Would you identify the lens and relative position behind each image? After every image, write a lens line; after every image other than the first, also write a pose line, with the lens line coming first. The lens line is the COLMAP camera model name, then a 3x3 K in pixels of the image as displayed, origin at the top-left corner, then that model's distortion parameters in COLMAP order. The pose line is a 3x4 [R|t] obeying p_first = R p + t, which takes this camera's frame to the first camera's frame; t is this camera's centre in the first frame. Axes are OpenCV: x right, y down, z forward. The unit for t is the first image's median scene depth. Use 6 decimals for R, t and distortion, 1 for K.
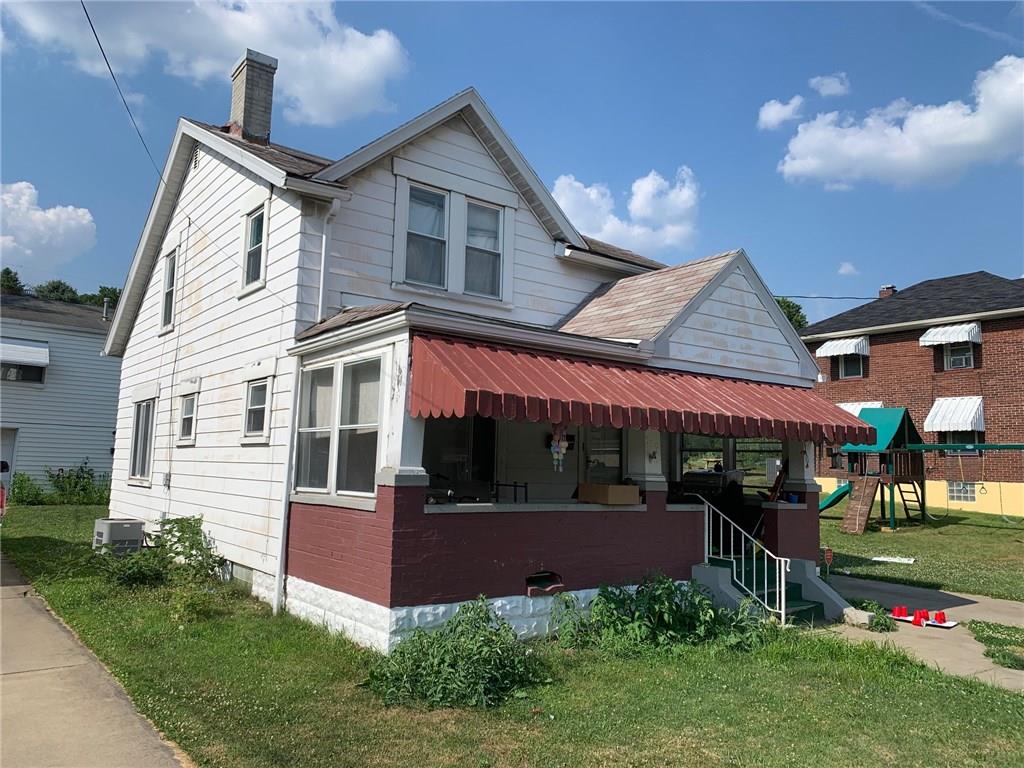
lens RADIAL K [[786.2, 0, 512.0], [0, 786.2, 384.0], [0, 0, 1]] dist [-0.000906, -0.000280]
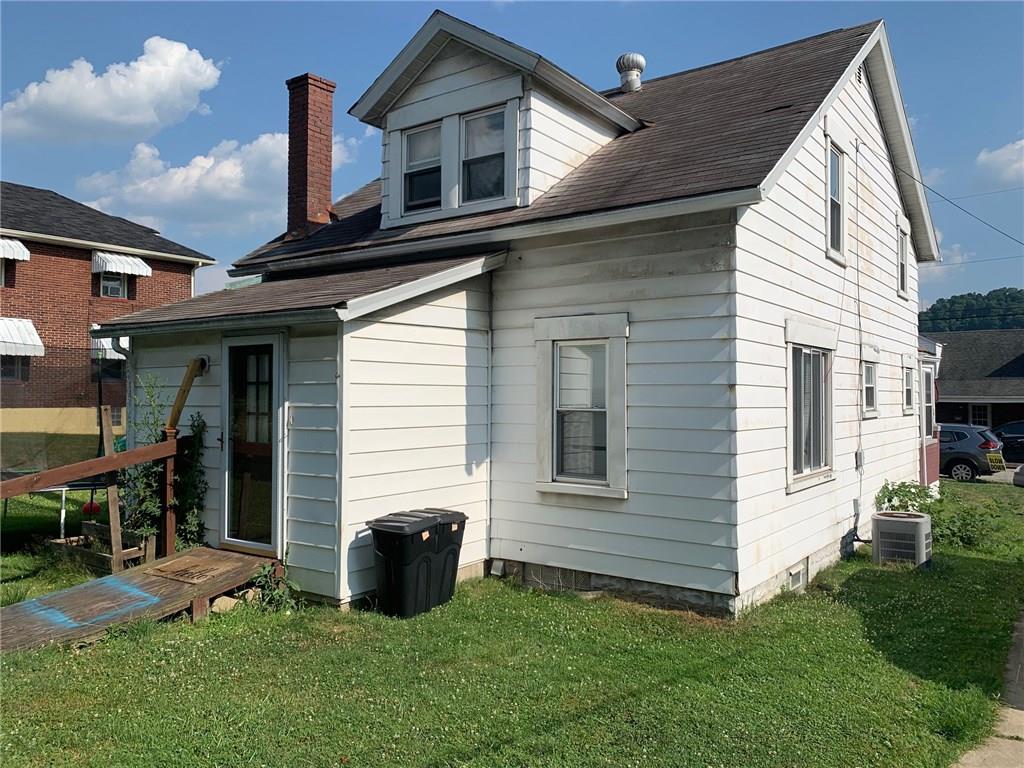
lens RADIAL K [[786.2, 0, 512.0], [0, 786.2, 384.0], [0, 0, 1]] dist [-0.000906, -0.000280]
pose [[-0.288556, -0.014707, 0.957350, -0.827754], [-0.119130, 0.992664, -0.020657, 0.076227], [-0.950023, -0.120010, -0.288191, 1.176630]]
